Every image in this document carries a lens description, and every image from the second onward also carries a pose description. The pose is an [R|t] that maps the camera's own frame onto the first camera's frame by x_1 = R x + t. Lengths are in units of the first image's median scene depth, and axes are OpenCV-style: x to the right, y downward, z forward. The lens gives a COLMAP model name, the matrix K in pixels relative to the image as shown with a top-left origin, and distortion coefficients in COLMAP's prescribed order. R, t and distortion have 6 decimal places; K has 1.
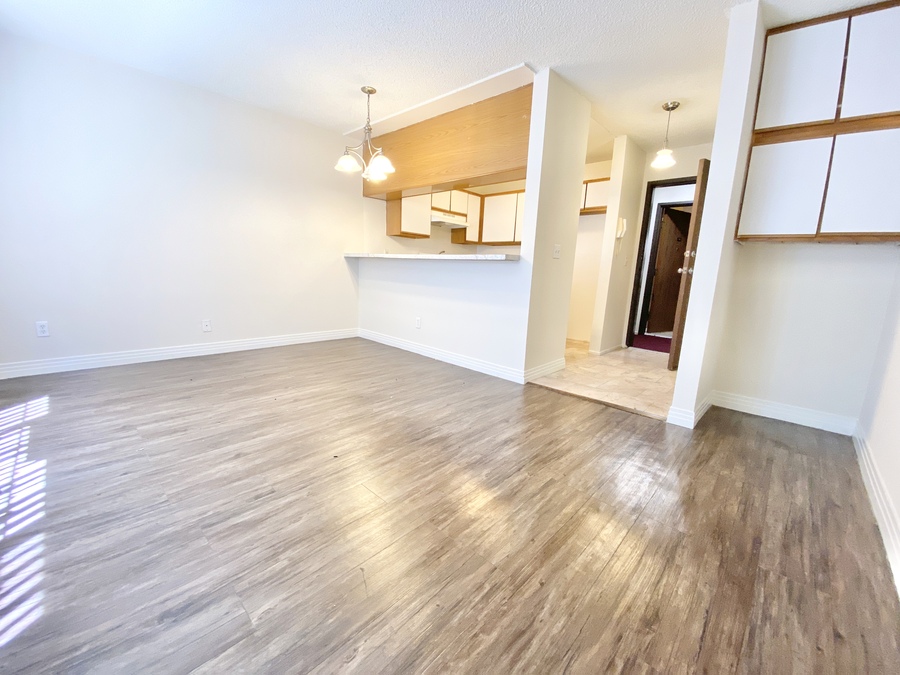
lens RADIAL K [[365.4, 0, 450.0], [0, 365.4, 337.5], [0, 0, 1]] dist [0.025077, -0.016678]
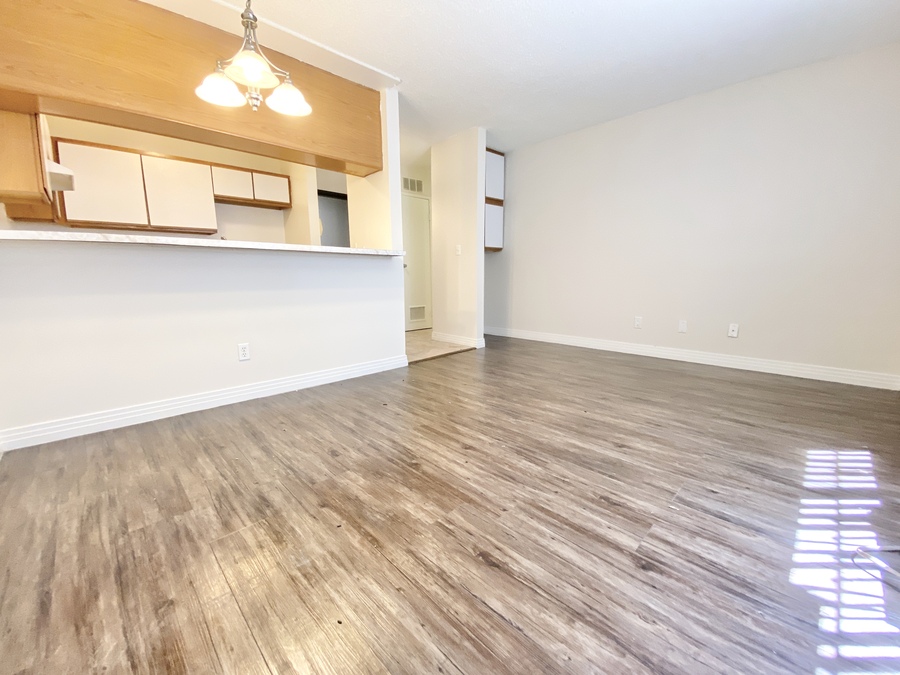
lens RADIAL K [[365.4, 0, 450.0], [0, 365.4, 337.5], [0, 0, 1]] dist [0.025077, -0.016678]
pose [[0.028822, -0.200348, 0.979301, -1.548353], [0.198272, 0.961387, 0.190848, -0.258461], [-0.979723, 0.188667, 0.067432, 1.361486]]
